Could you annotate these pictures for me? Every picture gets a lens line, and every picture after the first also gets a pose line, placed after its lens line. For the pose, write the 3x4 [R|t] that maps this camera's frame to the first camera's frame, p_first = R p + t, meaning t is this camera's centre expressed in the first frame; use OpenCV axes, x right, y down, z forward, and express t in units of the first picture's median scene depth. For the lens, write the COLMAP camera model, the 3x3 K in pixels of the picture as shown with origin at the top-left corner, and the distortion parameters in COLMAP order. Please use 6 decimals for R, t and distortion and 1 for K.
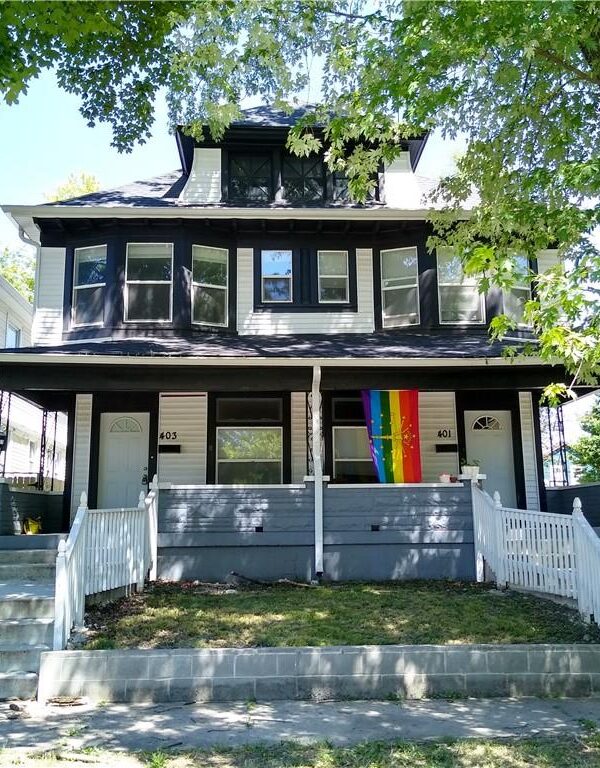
lens RADIAL K [[797.7, 0, 303.9], [0, 797.7, 383.6], [0, 0, 1]] dist [0.075205, 0.000000]
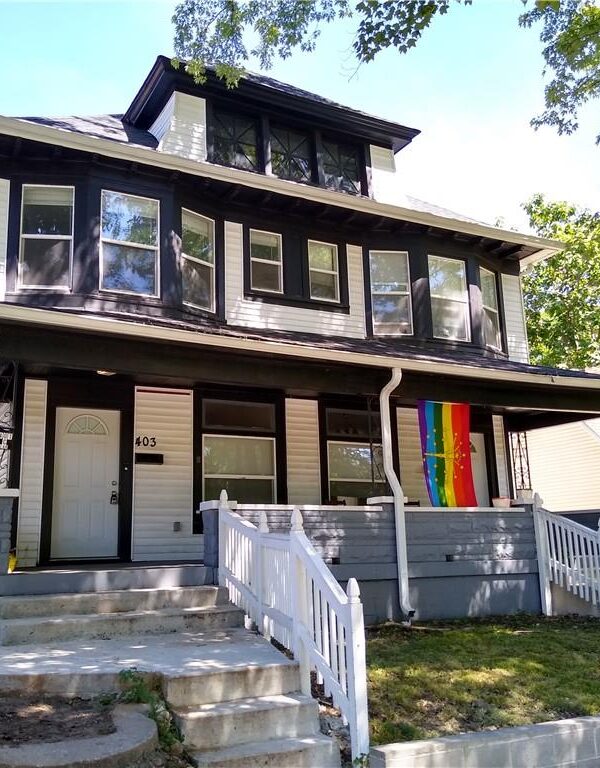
lens RADIAL K [[797.7, 0, 297.2], [0, 797.7, 382.5], [0, 0, 1]] dist [0.075205, 0.000000]
pose [[0.898540, 0.082161, 0.431134, -0.375229], [-0.067533, 0.996505, -0.049157, 0.035598], [-0.433666, 0.015054, 0.900948, 0.227159]]
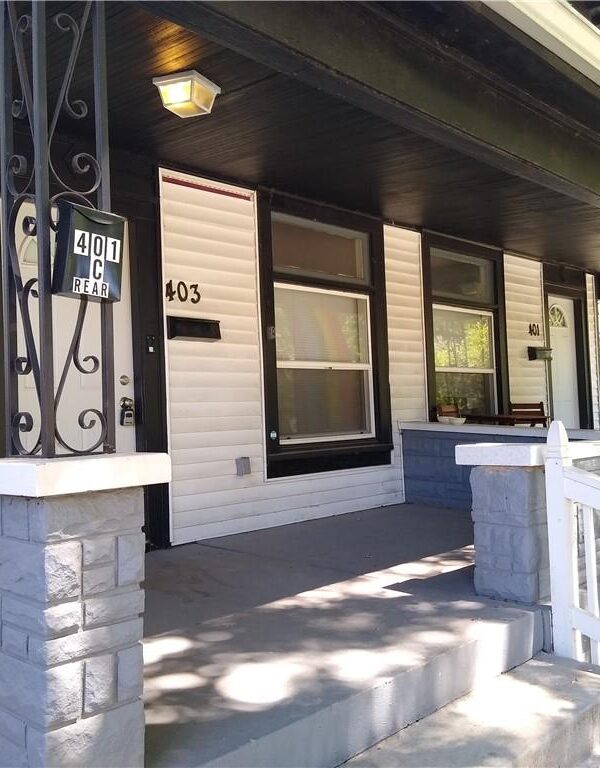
lens RADIAL K [[797.7, 0, 301.2], [0, 797.7, 381.6], [0, 0, 1]] dist [0.075205, 0.000000]
pose [[0.705337, 0.012744, 0.708758, -0.387392], [-0.109289, 0.989839, 0.090964, 0.065789], [-0.700397, -0.141620, 0.699563, 0.692501]]
